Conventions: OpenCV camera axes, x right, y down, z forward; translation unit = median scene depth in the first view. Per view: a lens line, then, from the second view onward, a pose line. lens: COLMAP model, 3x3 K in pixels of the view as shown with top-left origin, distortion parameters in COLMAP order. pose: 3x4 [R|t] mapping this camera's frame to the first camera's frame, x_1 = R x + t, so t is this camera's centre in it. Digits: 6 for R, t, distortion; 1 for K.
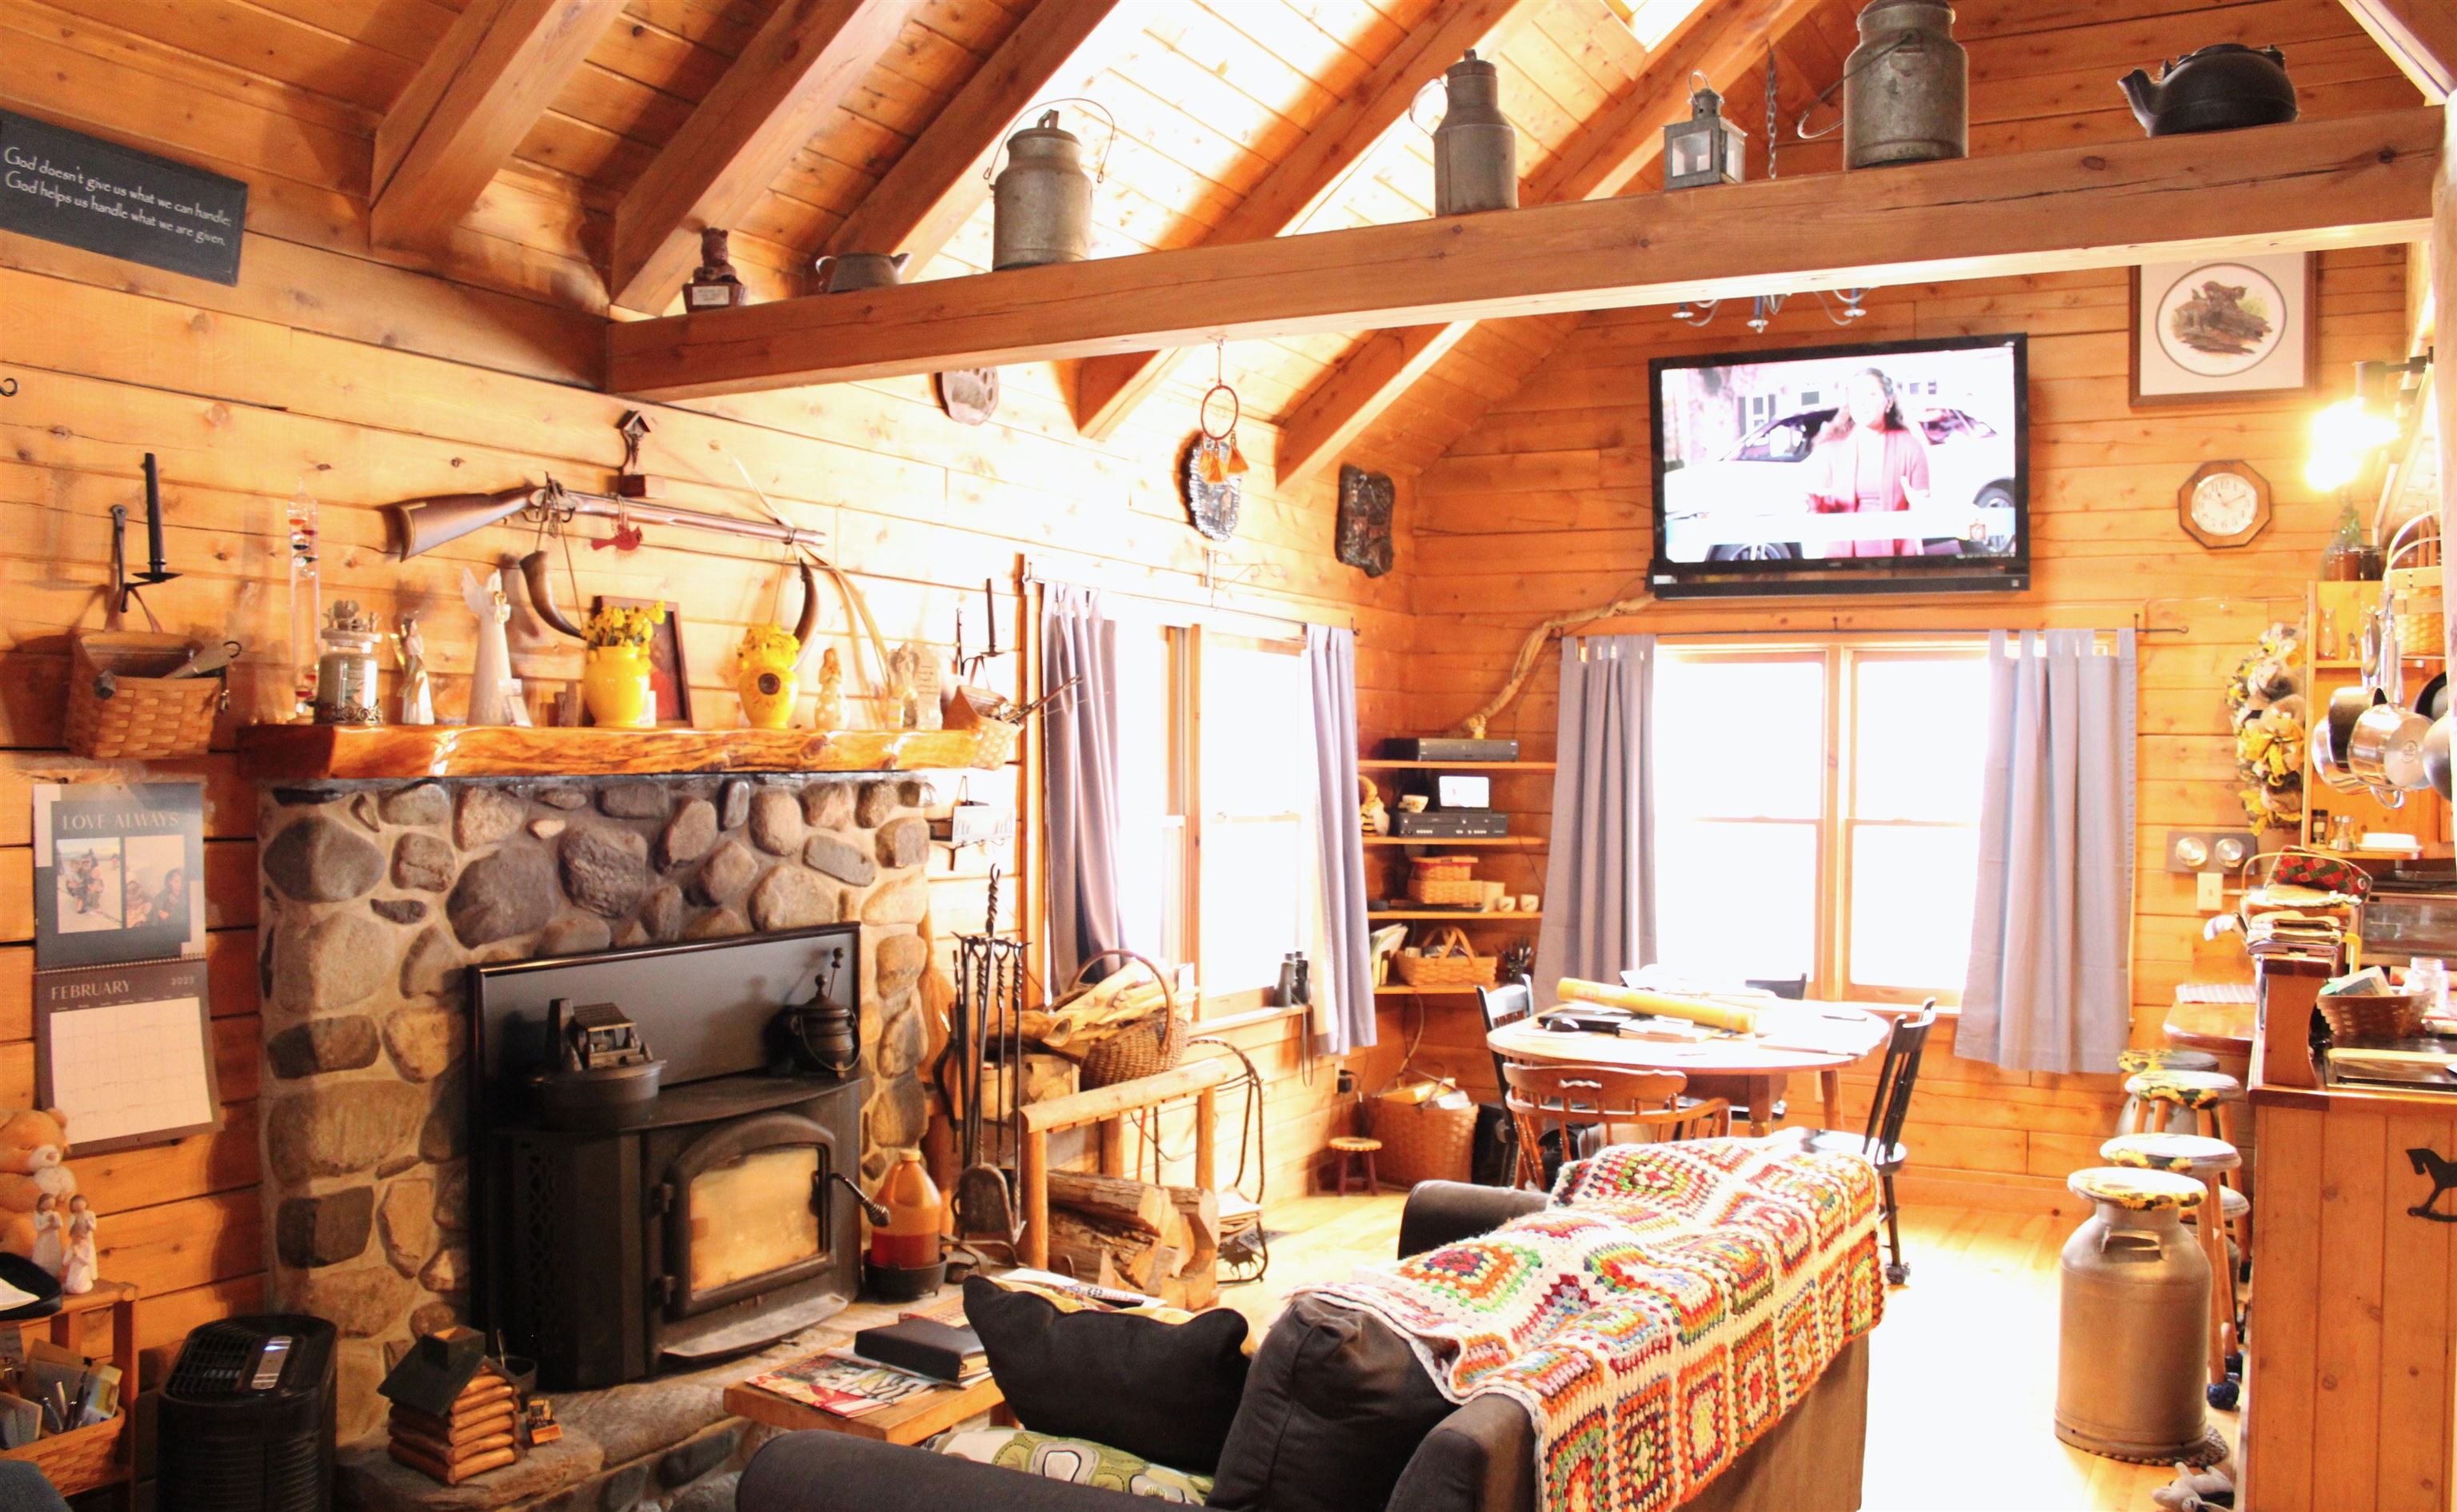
lens RADIAL K [[2031.5, 0, 1231.8], [0, 2031.5, 774.5], [0, 0, 1]] dist [-0.100591, 0.025477]
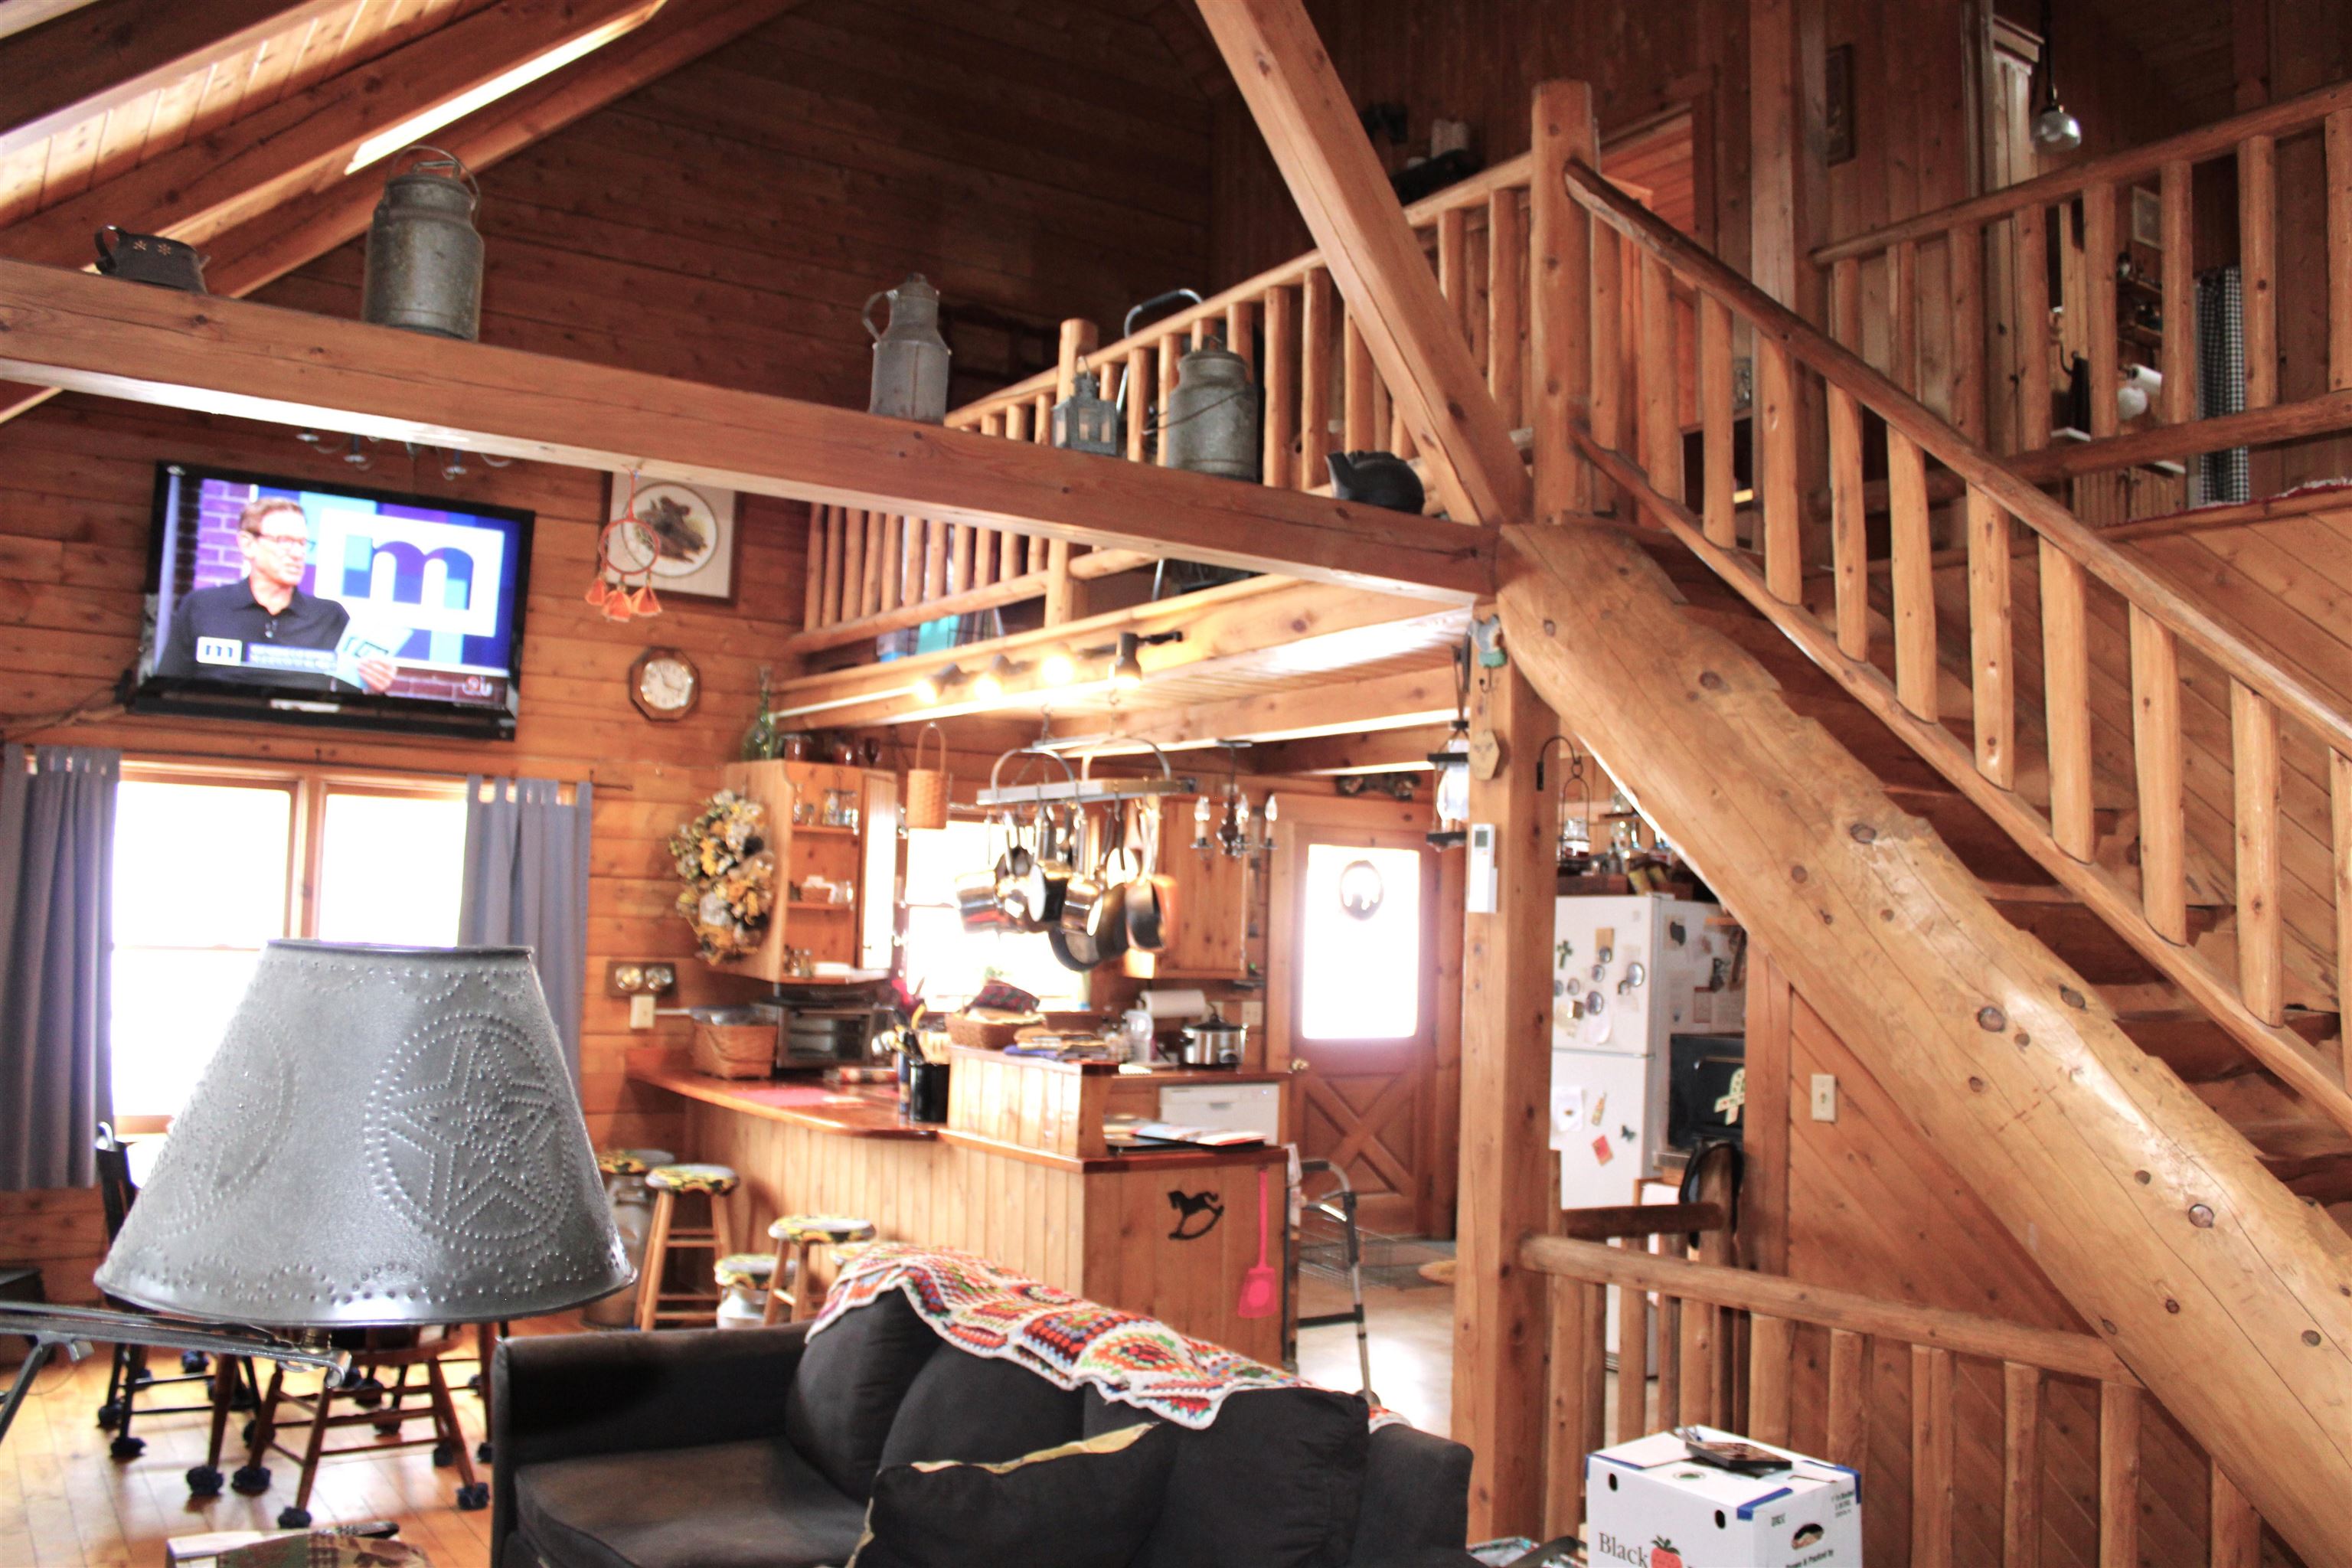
lens RADIAL K [[1949.7, 0, 1173.2], [0, 1949.7, 769.9], [0, 0, 1]] dist [-0.061610, -0.000803]
pose [[0.470891, 0.071296, 0.879306, -0.379224], [-0.020468, 0.997344, -0.069906, -0.009861], [-0.881954, 0.014921, 0.471100, 0.182166]]
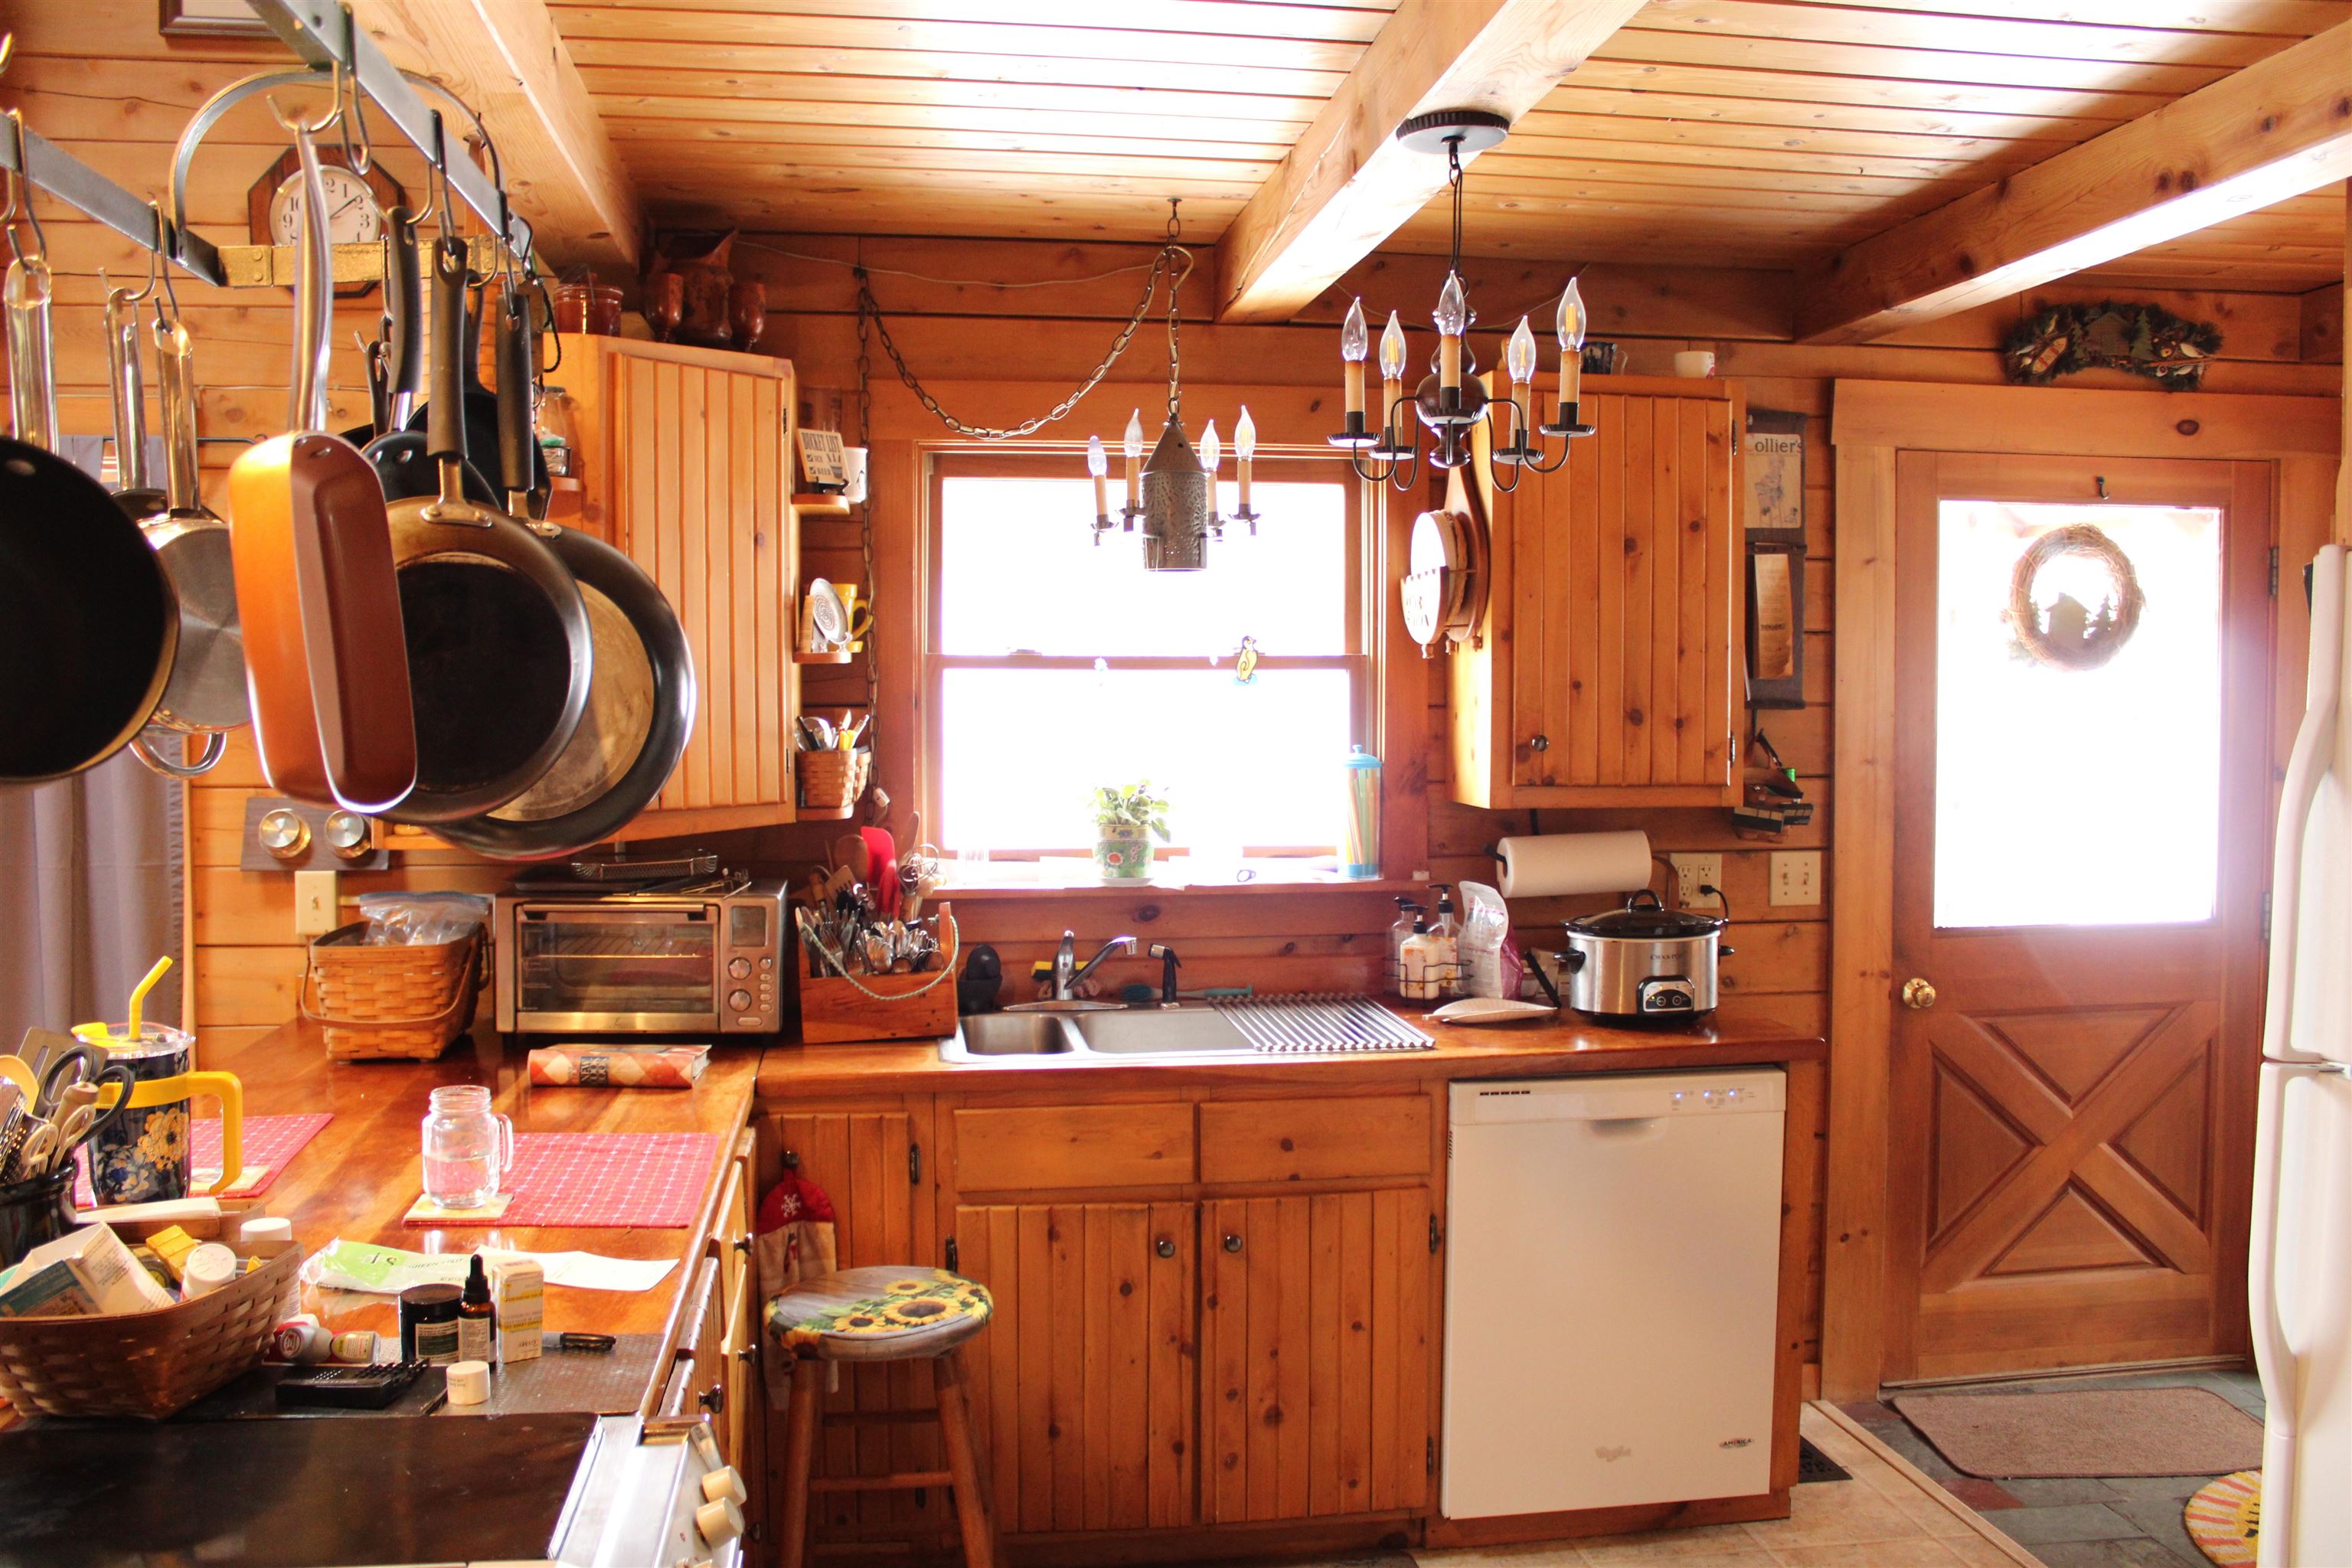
lens RADIAL K [[1936.8, 0, 1161.2], [0, 1936.8, 709.7], [0, 0, 1]] dist [-0.106485, 0.059705]
pose [[0.808280, -0.021222, 0.588416, 0.371690], [0.015900, 0.999773, 0.014216, -0.000051], [-0.588583, -0.002135, 0.808434, 0.419438]]
